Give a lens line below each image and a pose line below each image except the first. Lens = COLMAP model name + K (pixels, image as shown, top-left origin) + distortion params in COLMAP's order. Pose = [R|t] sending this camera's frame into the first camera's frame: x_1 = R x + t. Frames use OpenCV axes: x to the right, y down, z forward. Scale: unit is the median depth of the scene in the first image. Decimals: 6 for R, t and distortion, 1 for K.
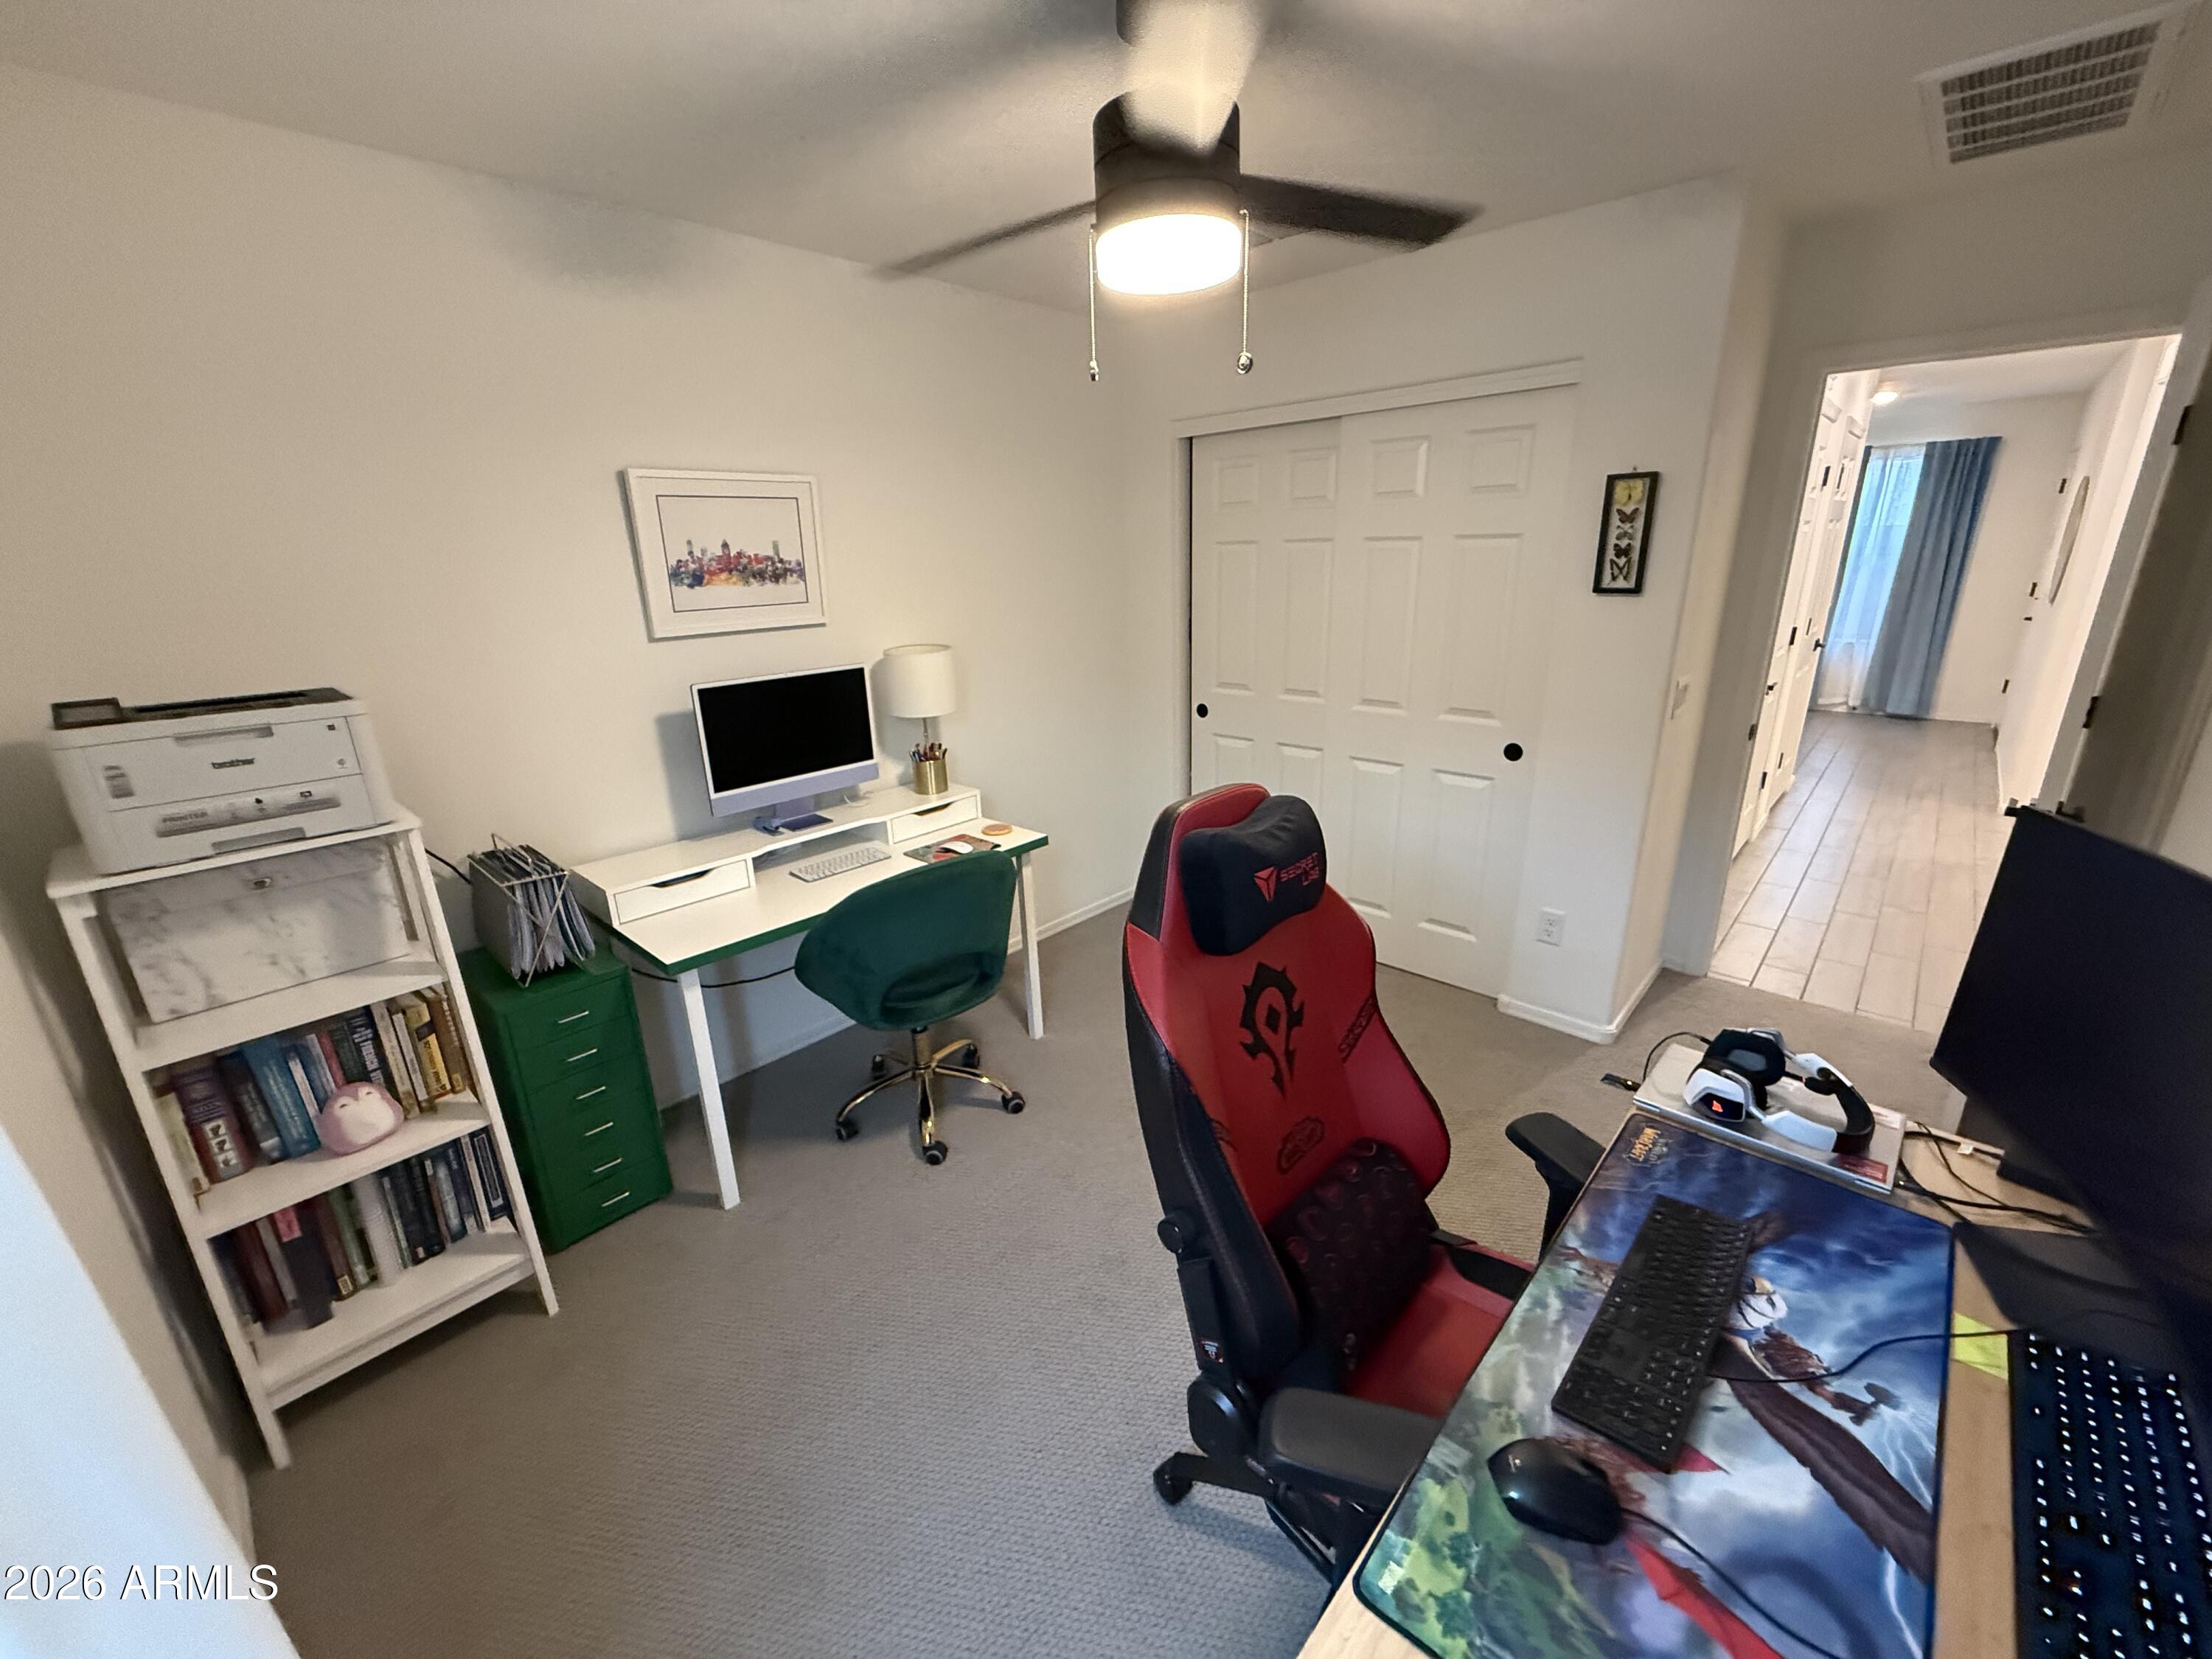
lens RADIAL K [[879.9, 0, 1098.5], [0, 879.9, 818.2], [0, 0, 1]] dist [0.003386, 0.000766]
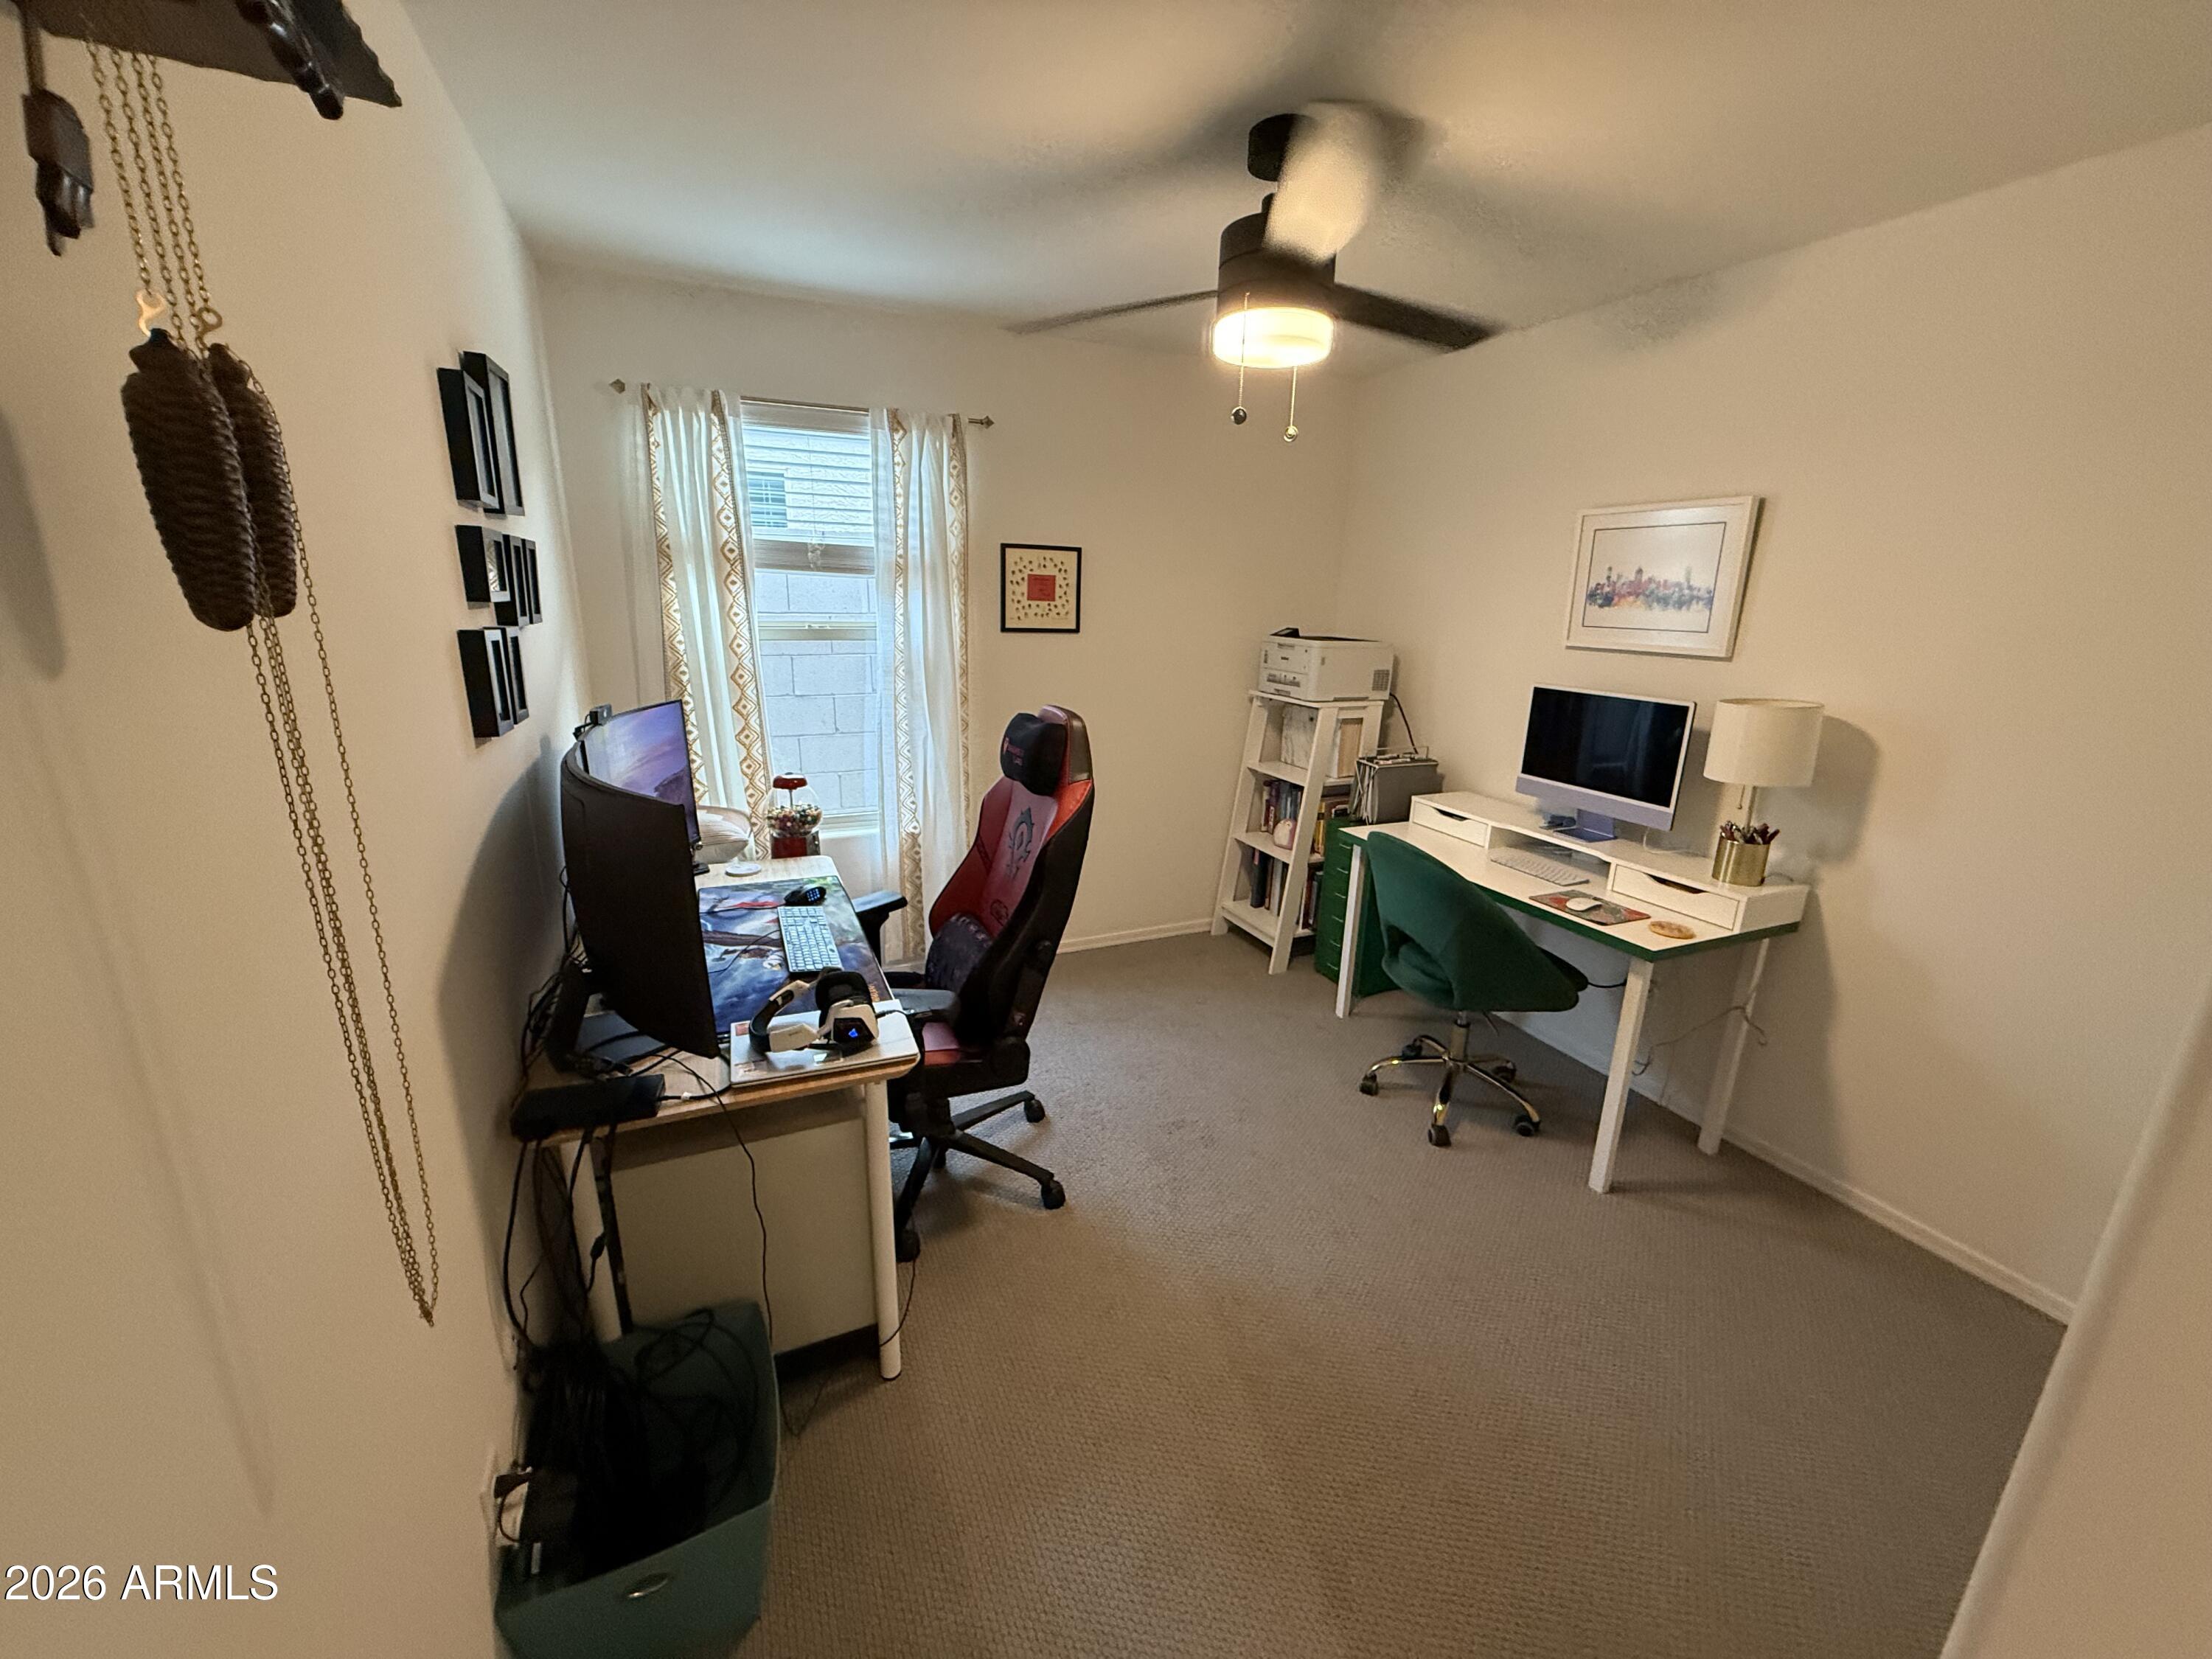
lens RADIAL K [[879.9, 0, 1117.6], [0, 879.9, 826.8], [0, 0, 1]] dist [0.003386, 0.000766]
pose [[-0.371764, 0.259347, -0.891365, 0.877633], [-0.286603, 0.881213, 0.375927, -0.261455], [0.882978, 0.395224, -0.253274, 0.848361]]
